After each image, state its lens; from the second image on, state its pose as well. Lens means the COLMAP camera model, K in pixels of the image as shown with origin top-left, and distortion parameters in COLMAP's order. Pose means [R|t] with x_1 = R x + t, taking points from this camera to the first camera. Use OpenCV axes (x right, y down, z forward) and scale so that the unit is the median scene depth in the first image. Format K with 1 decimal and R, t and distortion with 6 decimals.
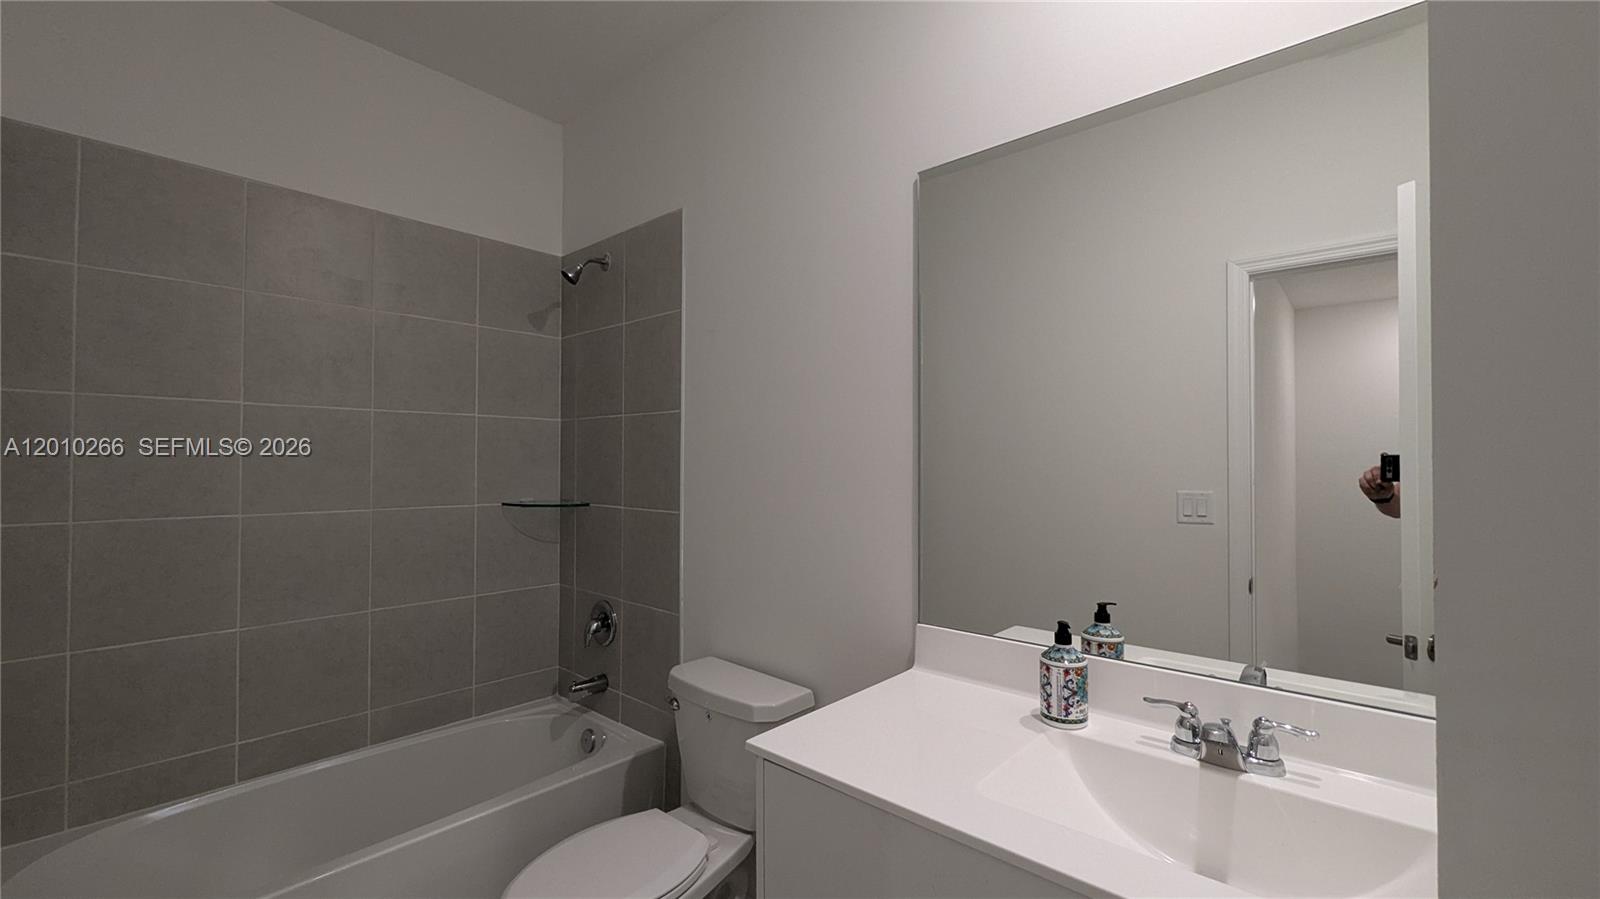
lens RADIAL K [[659.7, 0, 796.4], [0, 659.7, 452.2], [0, 0, 1]] dist [-0.002356, 0.000079]
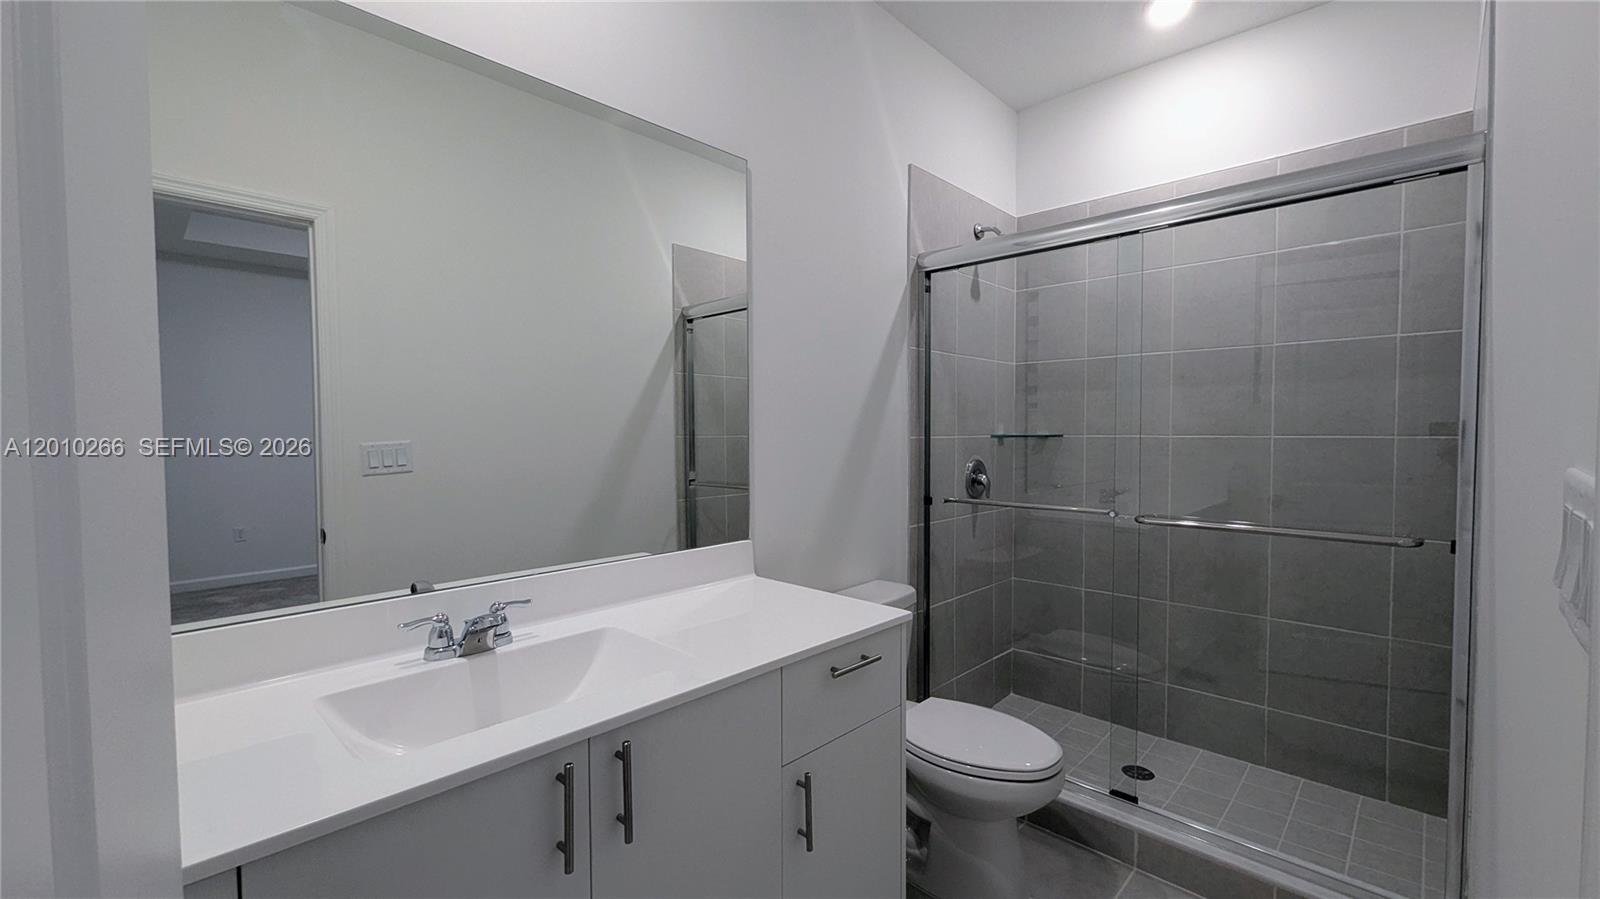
lens RADIAL K [[659.7, 0, 804.8], [0, 659.7, 454.6], [0, 0, 1]] dist [-0.002356, 0.000079]
pose [[0.030205, -0.035639, 0.998908, -0.619984], [-0.024163, 0.999046, 0.036375, 0.022938], [-0.999252, -0.025235, 0.029315, 0.325409]]
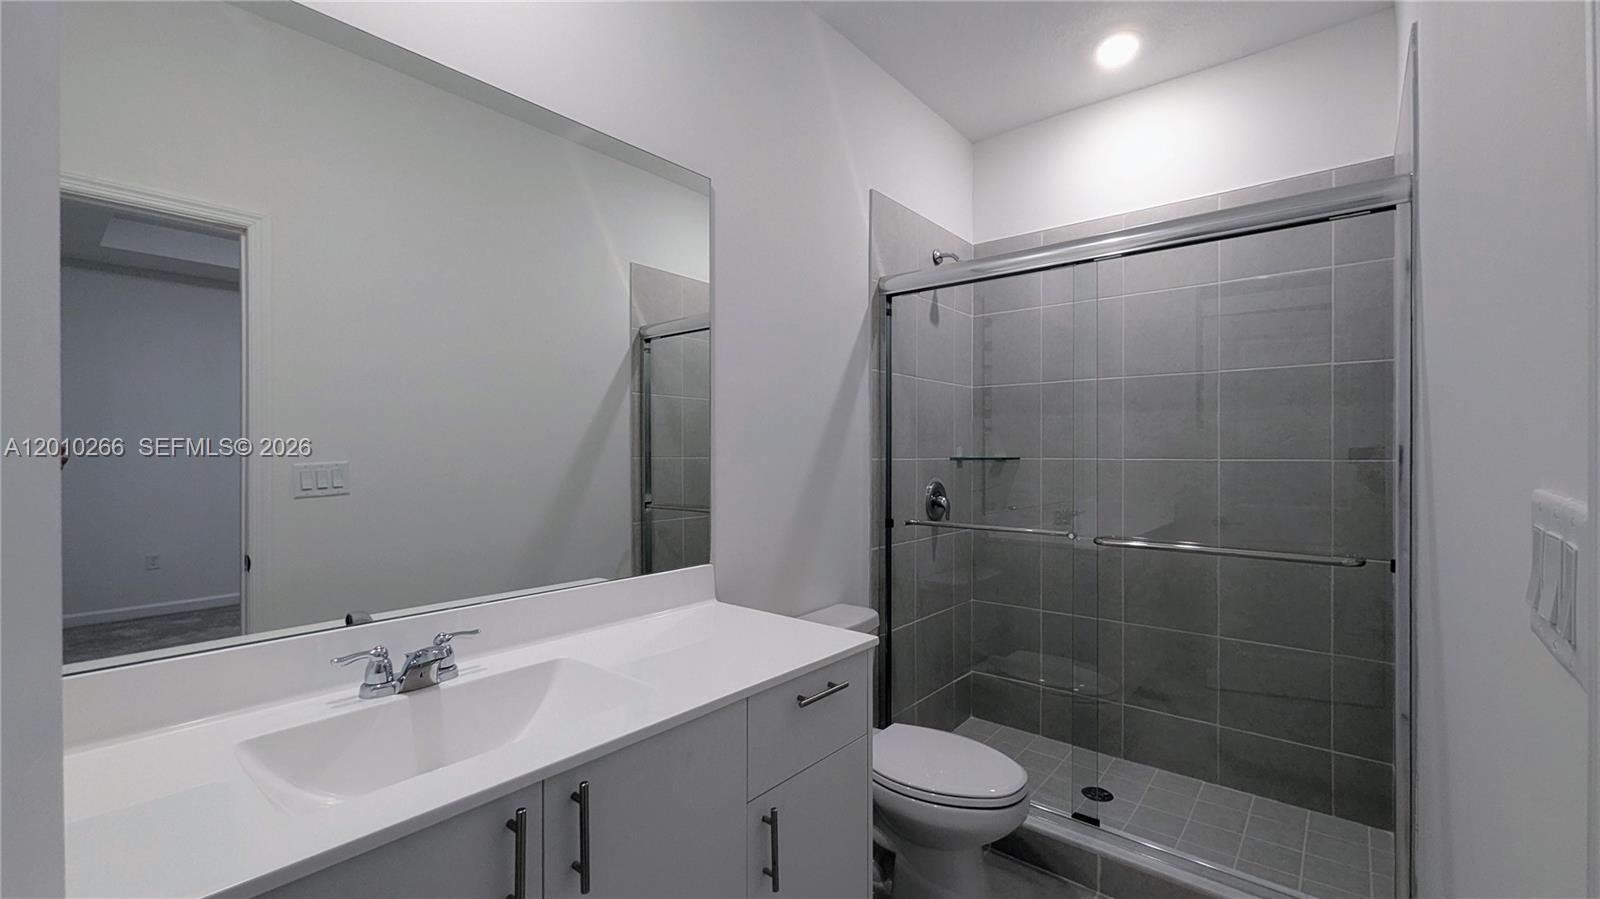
lens RADIAL K [[659.7, 0, 805.3], [0, 659.7, 454.5], [0, 0, 1]] dist [-0.002356, 0.000079]
pose [[-0.038759, -0.001414, 0.999248, -0.589853], [-0.028172, 0.999603, 0.000322, 0.026850], [-0.998851, -0.028138, -0.038784, 0.350133]]
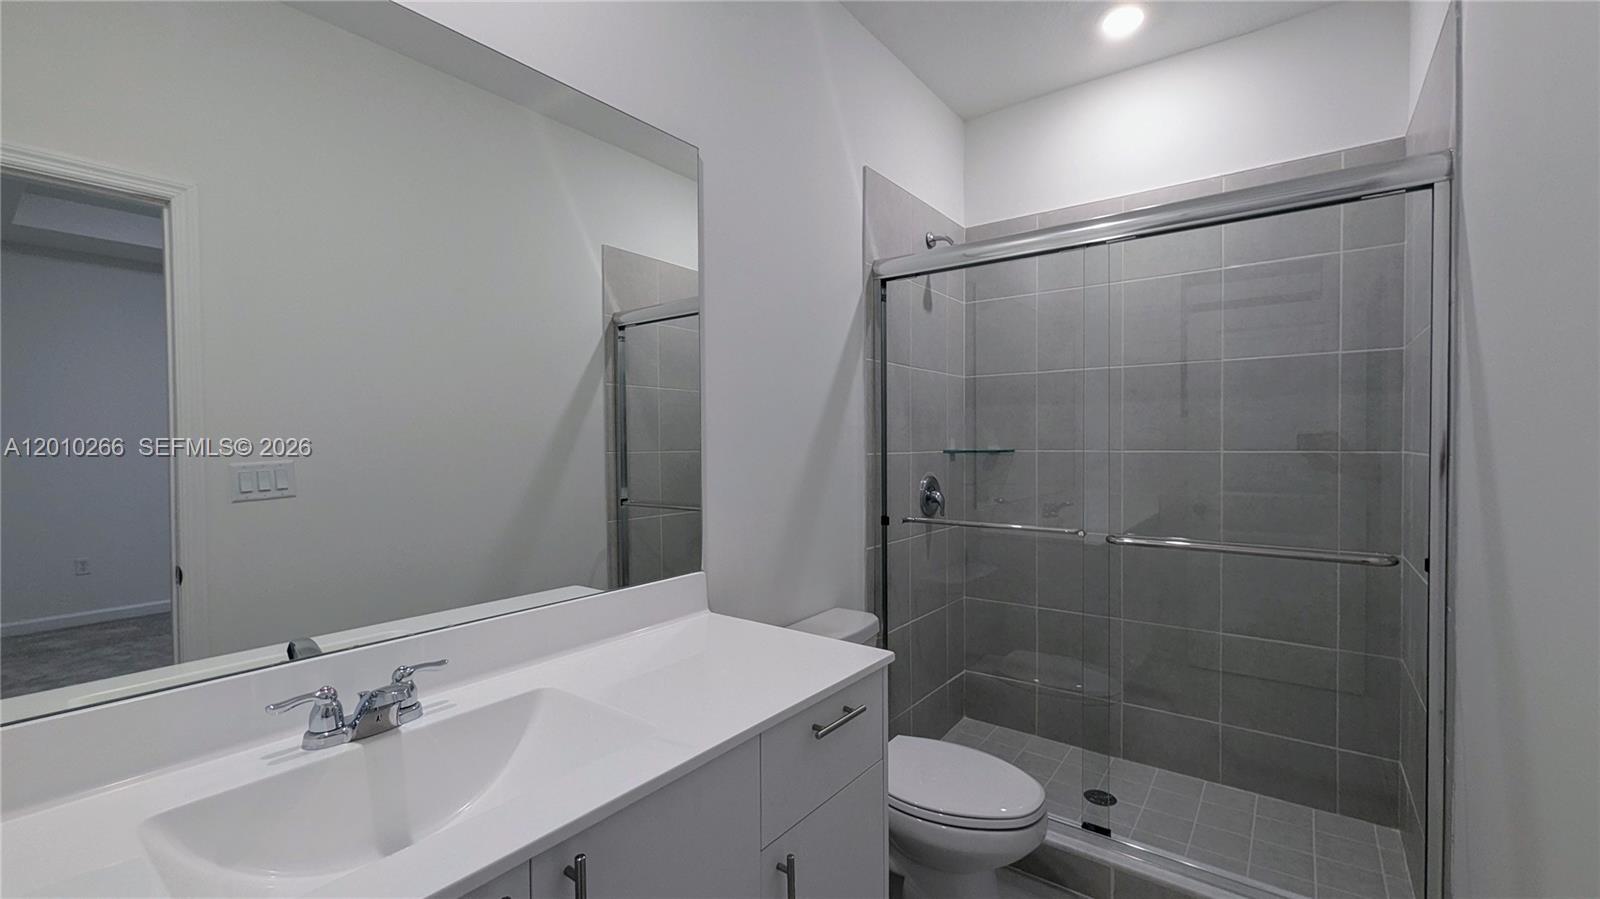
lens RADIAL K [[659.7, 0, 804.2], [0, 659.7, 454.4], [0, 0, 1]] dist [-0.002356, 0.000079]
pose [[-0.085459, -0.016837, 0.996199, -0.432583], [-0.021221, 0.999661, 0.015075, 0.009409], [-0.996116, -0.019852, -0.085788, 0.427511]]
